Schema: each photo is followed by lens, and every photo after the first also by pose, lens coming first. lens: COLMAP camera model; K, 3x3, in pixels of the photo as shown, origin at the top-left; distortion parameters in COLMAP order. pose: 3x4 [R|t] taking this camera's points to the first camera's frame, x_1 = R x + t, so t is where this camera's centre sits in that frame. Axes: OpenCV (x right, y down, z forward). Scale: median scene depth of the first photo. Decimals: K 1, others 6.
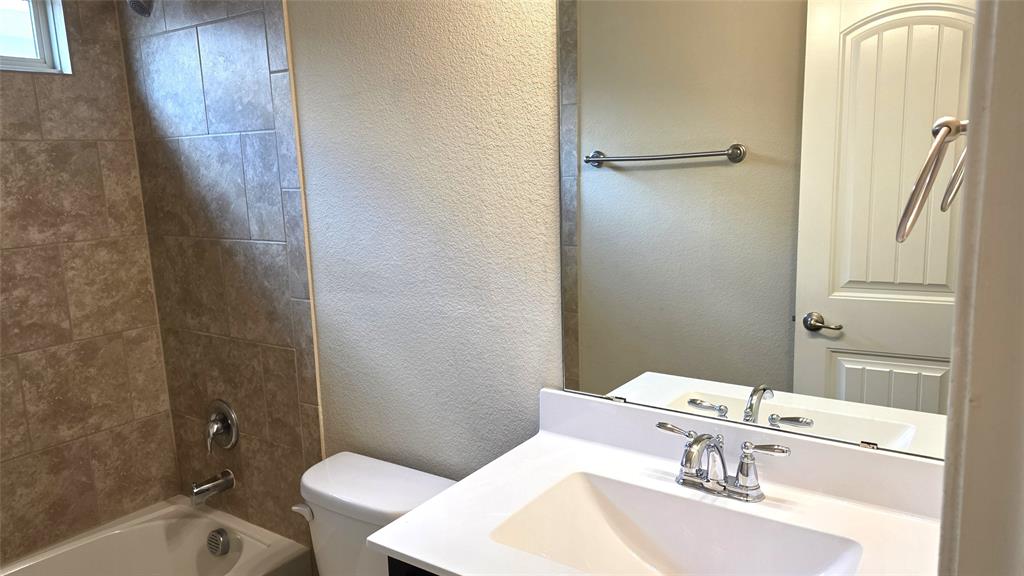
lens RADIAL K [[730.3, 0, 509.1], [0, 730.3, 288.8], [0, 0, 1]] dist [0.036966, -0.029023]
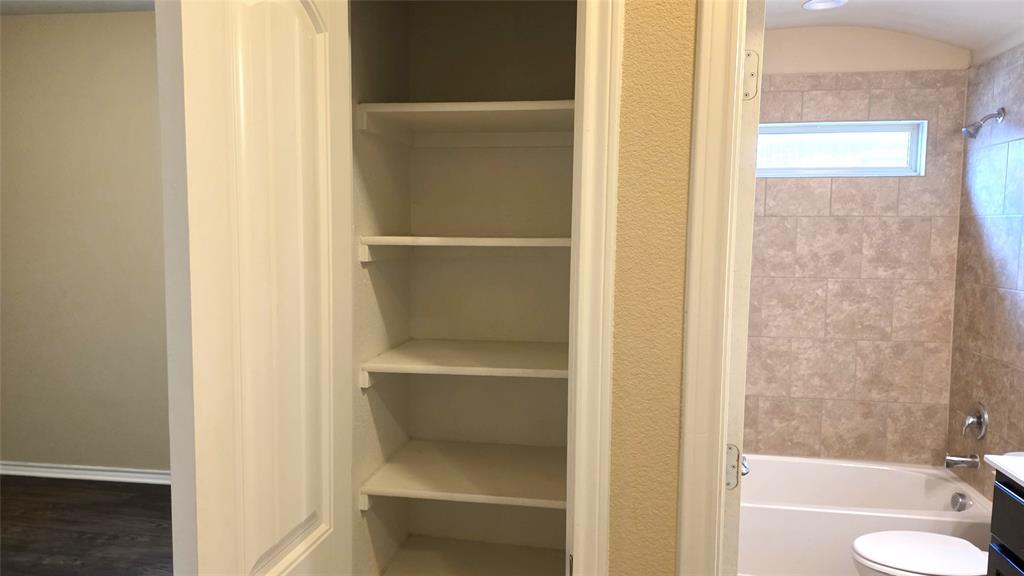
lens RADIAL K [[730.3, 0, 509.1], [0, 730.3, 288.8], [0, 0, 1]] dist [0.036966, -0.029023]
pose [[0.436167, 0.116656, -0.892272, 0.459523], [-0.180310, 0.982782, 0.040349, 0.045874], [0.881616, 0.143287, 0.449691, -0.463967]]
